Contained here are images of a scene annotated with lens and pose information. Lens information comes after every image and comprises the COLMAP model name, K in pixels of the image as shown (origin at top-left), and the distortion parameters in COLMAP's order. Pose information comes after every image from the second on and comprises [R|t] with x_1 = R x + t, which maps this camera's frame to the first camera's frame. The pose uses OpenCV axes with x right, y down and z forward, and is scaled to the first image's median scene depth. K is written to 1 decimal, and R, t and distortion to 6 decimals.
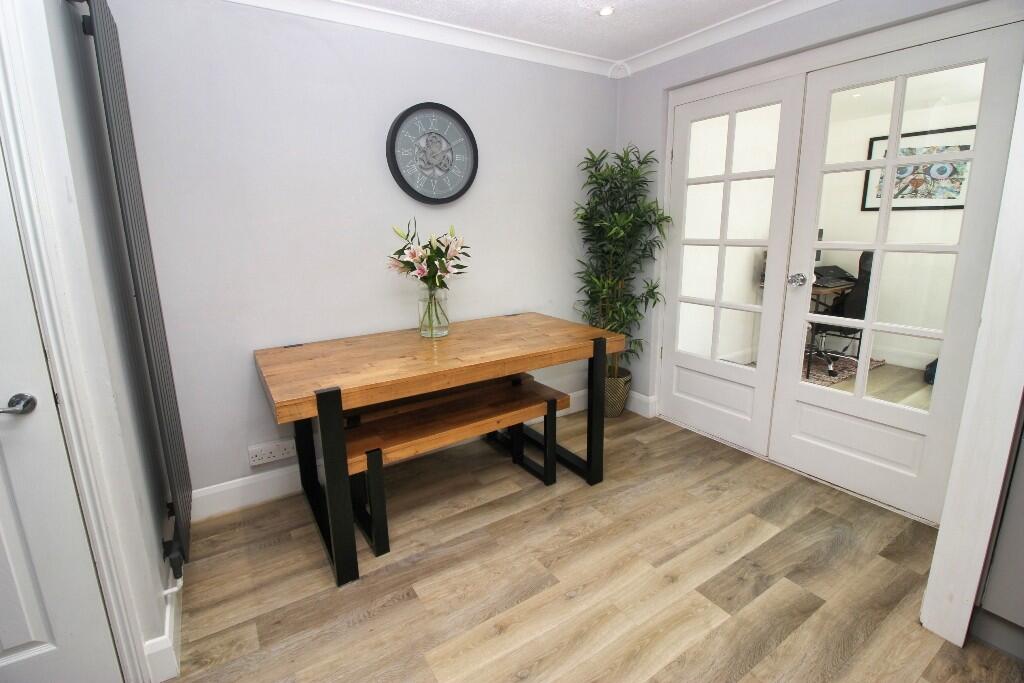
lens RADIAL K [[478.9, 0, 512.0], [0, 478.9, 341.5], [0, 0, 1]] dist [-0.022219, -0.000351]
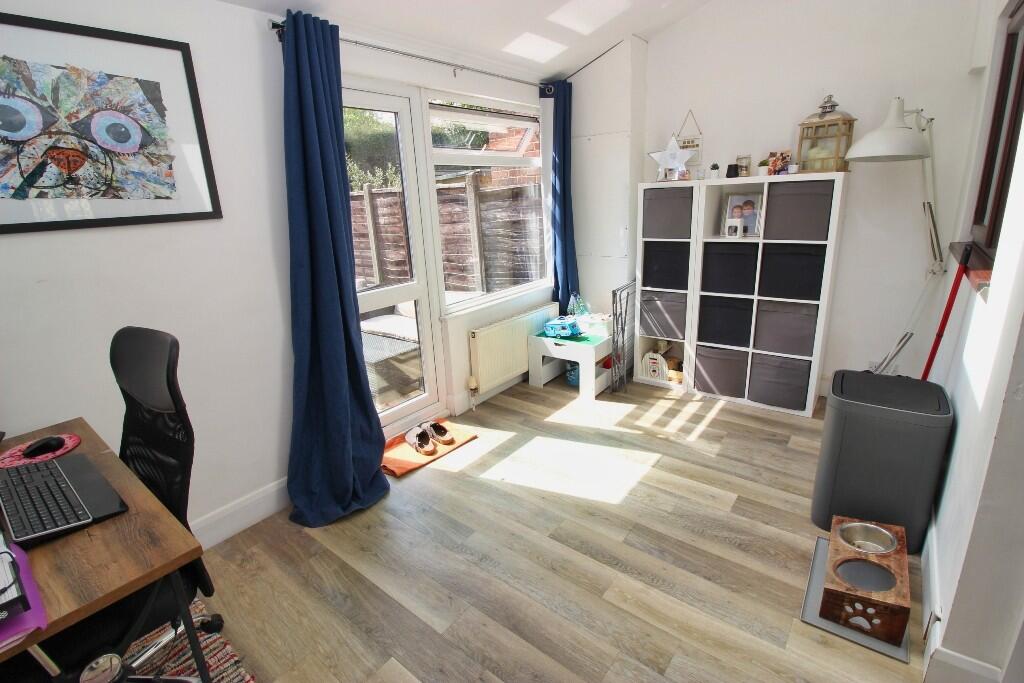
lens RADIAL K [[478.9, 0, 512.0], [0, 478.9, 341.5], [0, 0, 1]] dist [-0.022219, -0.000351]
pose [[-0.318239, -0.226764, 0.920490, 0.353744], [0.289954, 0.901157, 0.322247, -0.219360], [-0.902580, 0.369451, -0.221032, 0.810967]]
